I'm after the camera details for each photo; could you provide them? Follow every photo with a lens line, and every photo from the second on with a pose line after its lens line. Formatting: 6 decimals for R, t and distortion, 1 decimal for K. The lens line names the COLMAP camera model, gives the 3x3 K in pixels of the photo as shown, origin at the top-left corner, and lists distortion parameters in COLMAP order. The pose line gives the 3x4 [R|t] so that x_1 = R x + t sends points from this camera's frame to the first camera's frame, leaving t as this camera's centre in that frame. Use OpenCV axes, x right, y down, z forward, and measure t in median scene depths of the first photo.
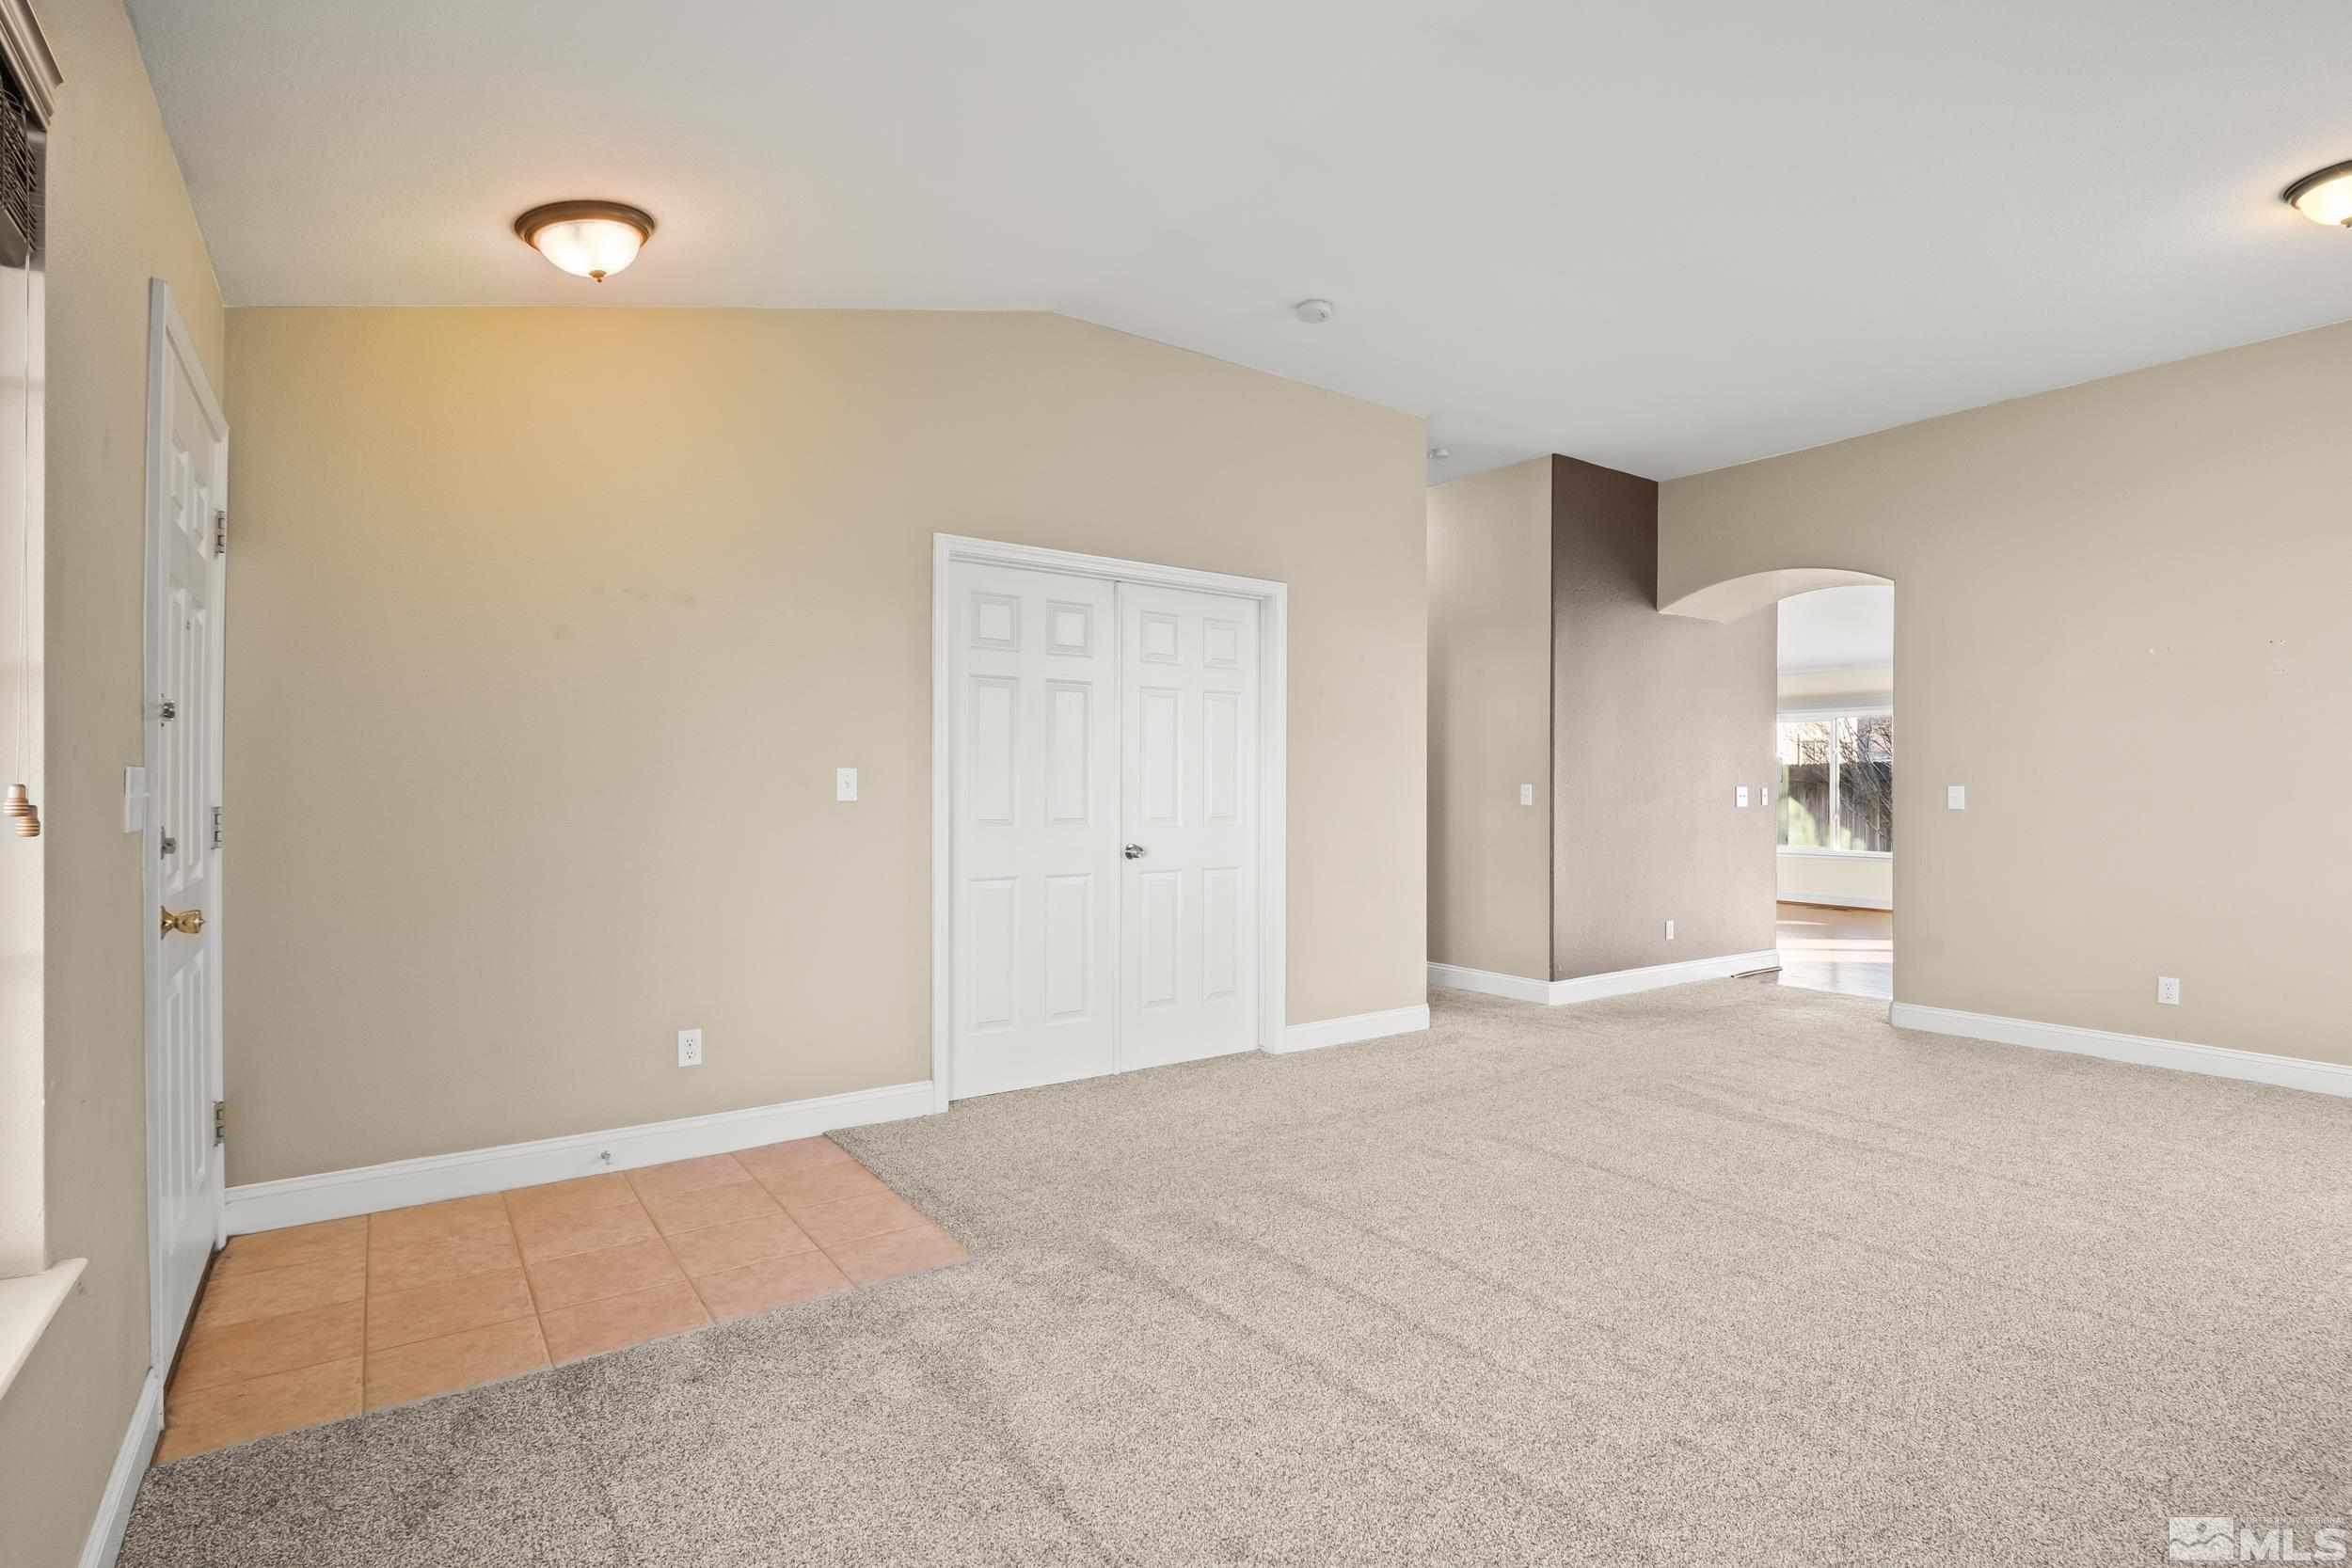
lens RADIAL K [[1110.5, 0, 1176.0], [0, 1110.5, 784.0], [0, 0, 1]] dist [0.000772, 0.000271]
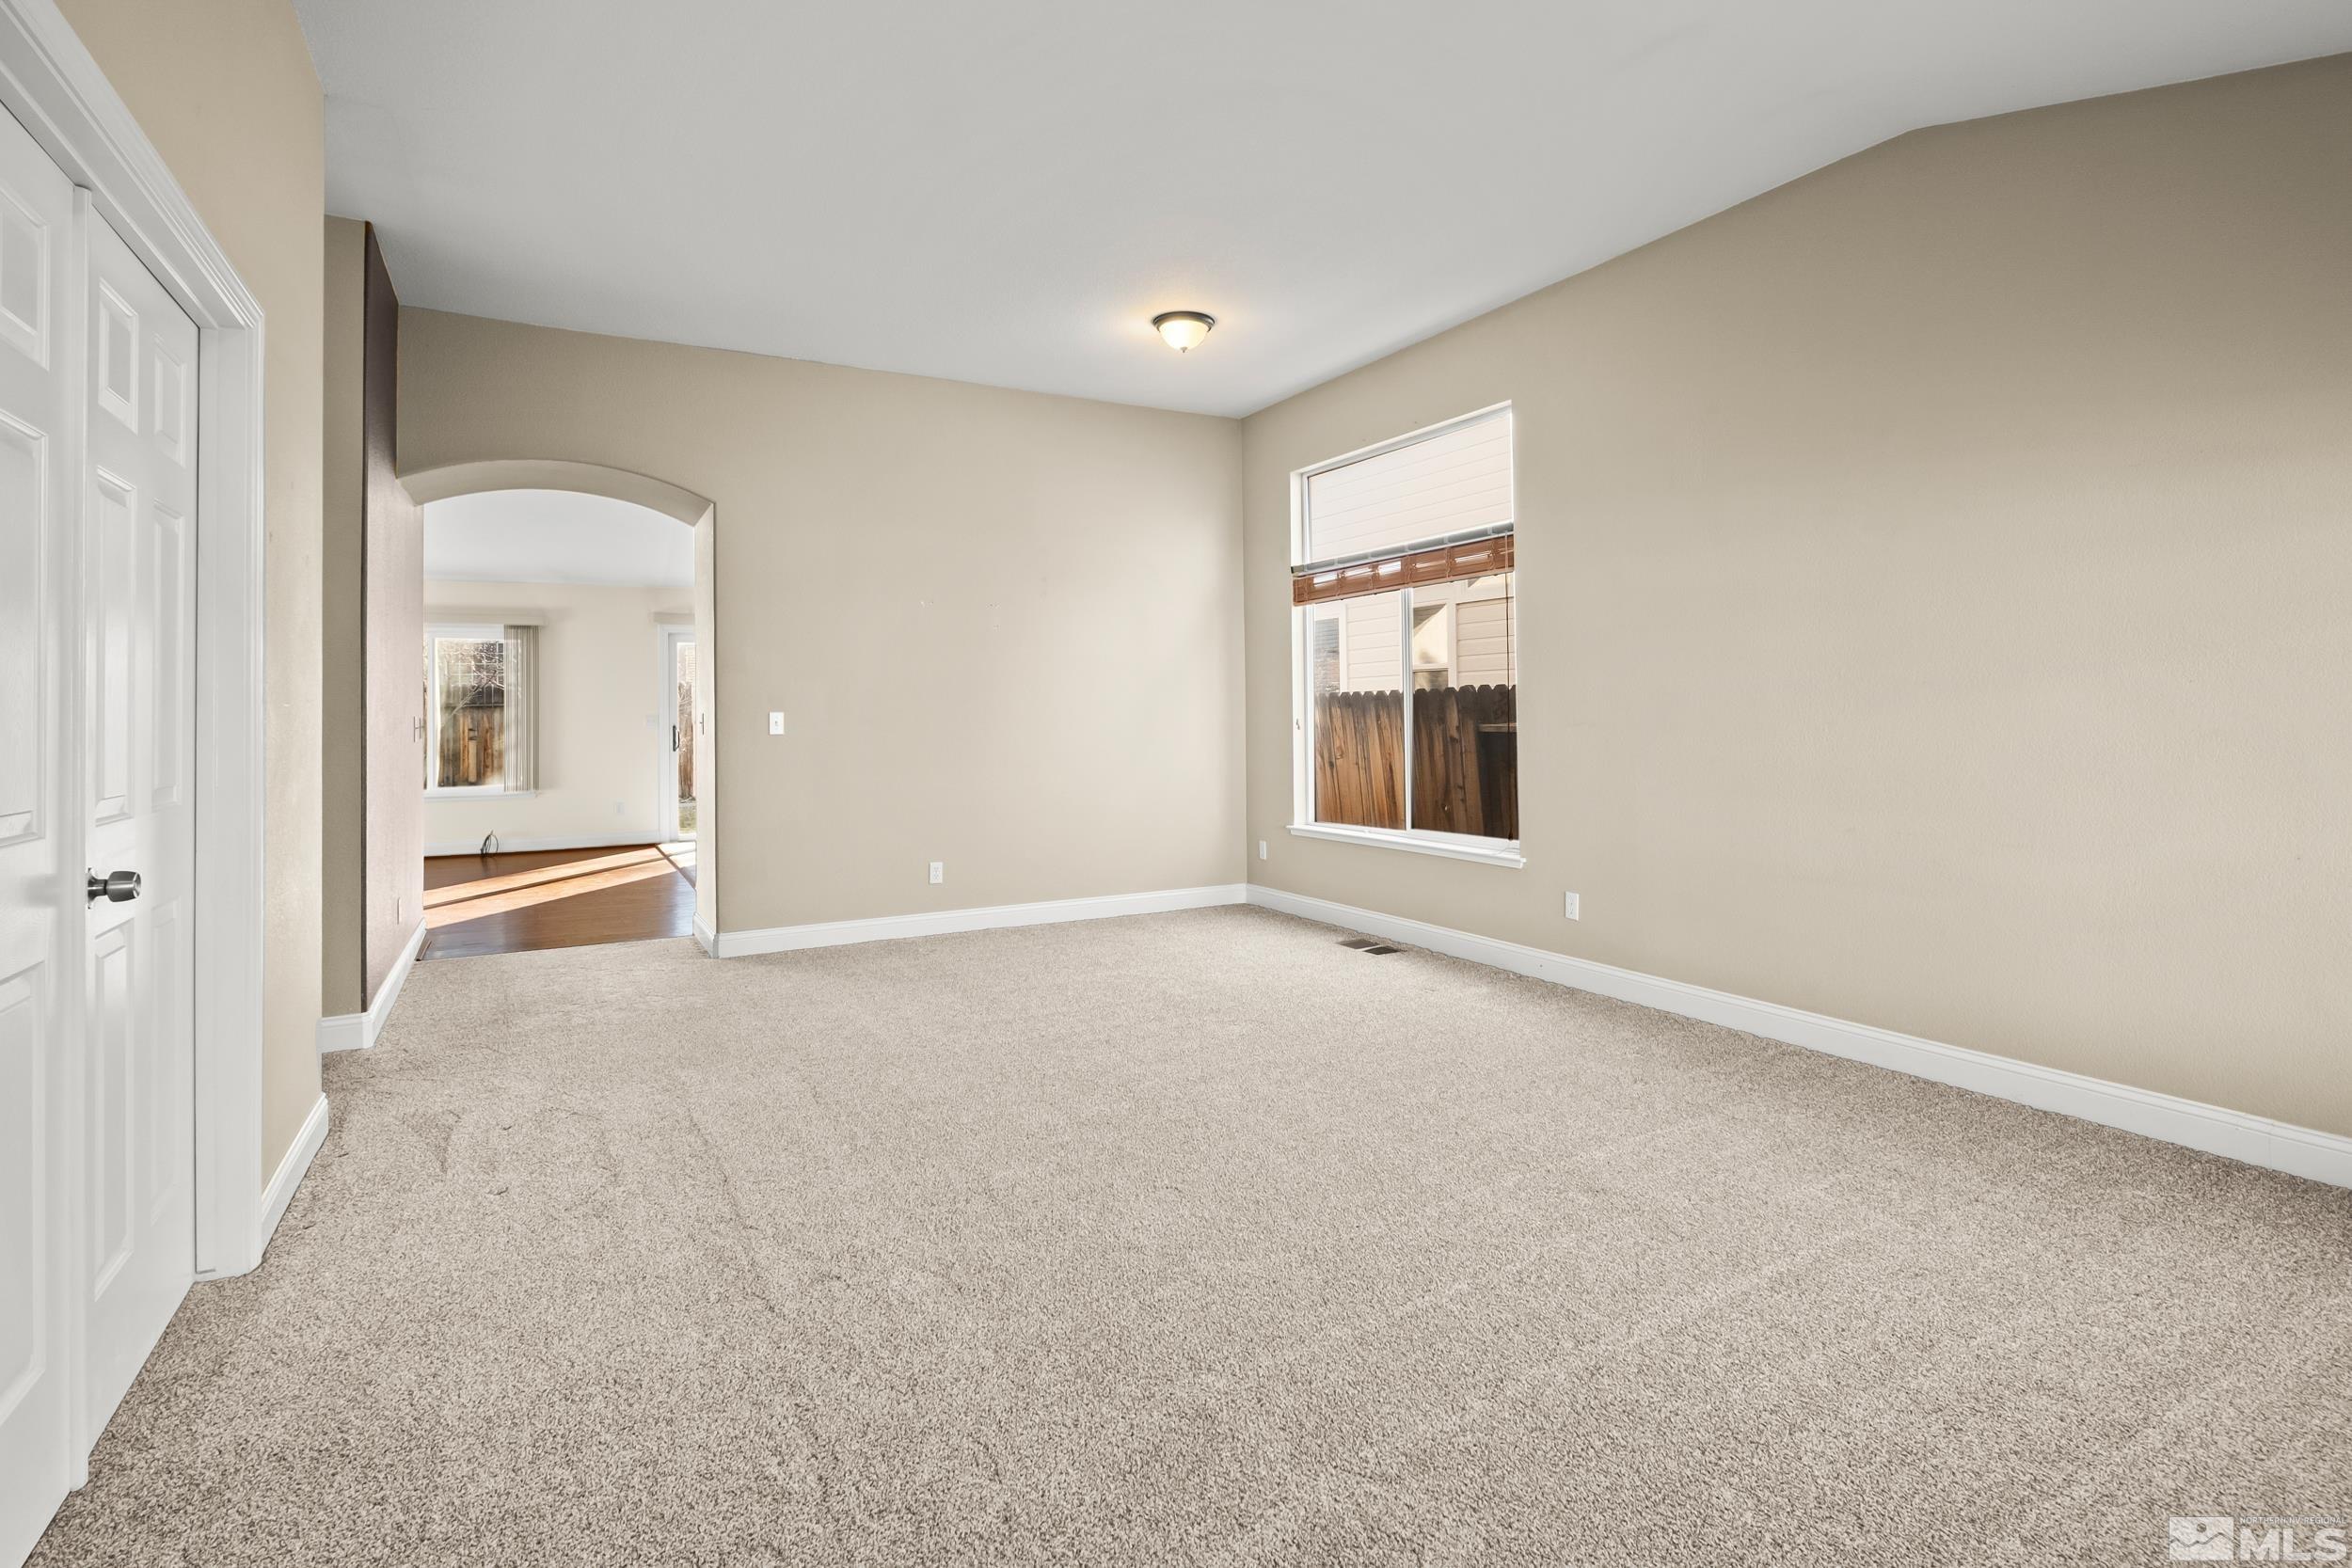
lens RADIAL K [[1167.3, 0, 1181.4], [0, 1167.3, 684.0], [0, 0, 1]] dist [-0.000772, -0.000586]
pose [[0.100093, 0.023672, 0.994696, -0.447899], [0.002241, 0.999709, -0.024017, 0.002249], [-0.994976, 0.004633, 0.100011, 0.640557]]
